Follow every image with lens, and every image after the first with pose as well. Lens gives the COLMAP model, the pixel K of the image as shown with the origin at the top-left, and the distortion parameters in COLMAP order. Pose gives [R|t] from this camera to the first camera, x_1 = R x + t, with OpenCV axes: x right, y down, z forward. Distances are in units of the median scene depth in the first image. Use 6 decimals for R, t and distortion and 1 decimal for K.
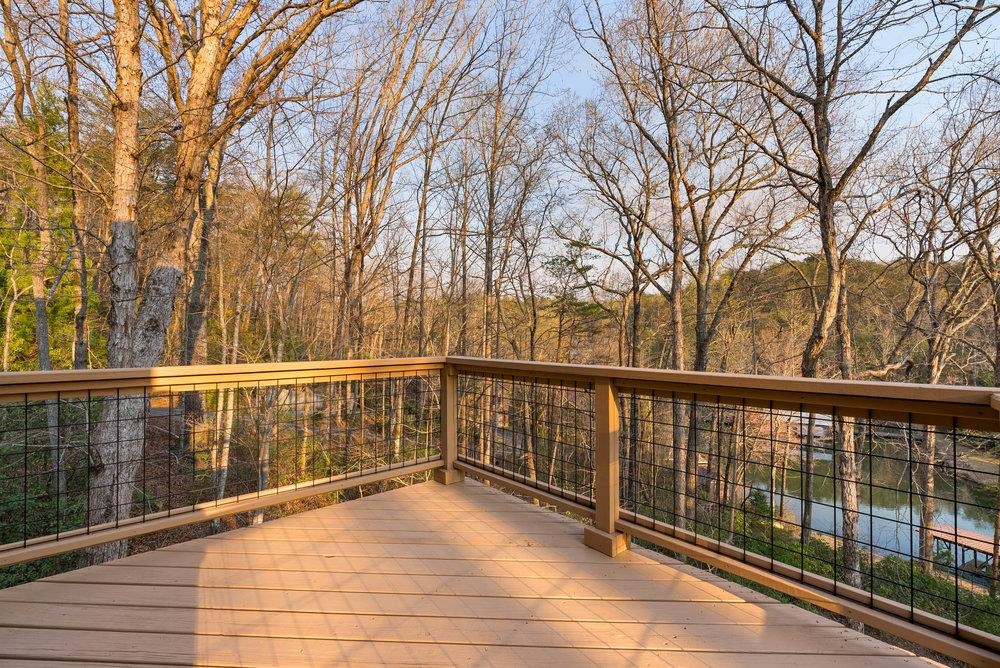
lens RADIAL K [[455.8, 0, 500.0], [0, 455.8, 334.0], [0, 0, 1]] dist [0.001496, 0.000311]
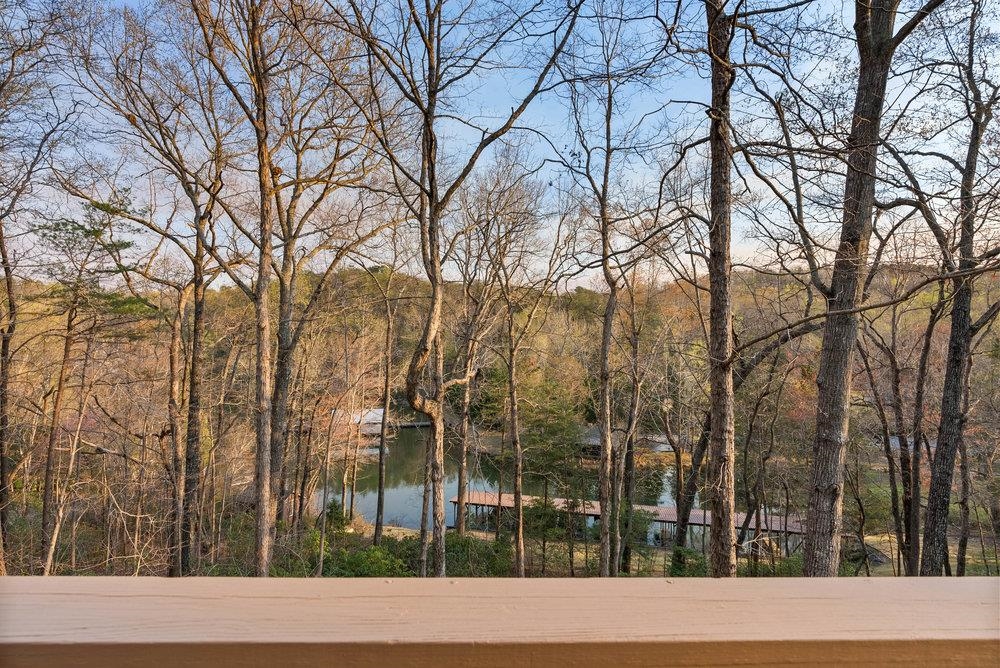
lens RADIAL K [[477.6, 0, 501.0], [0, 477.6, 328.0], [0, 0, 1]] dist [-0.009399, 0.000810]
pose [[0.636218, 0.021400, 0.771213, 0.004581], [-0.008545, 0.999749, -0.020693, -0.009468], [-0.771462, 0.006575, 0.636241, 0.105456]]
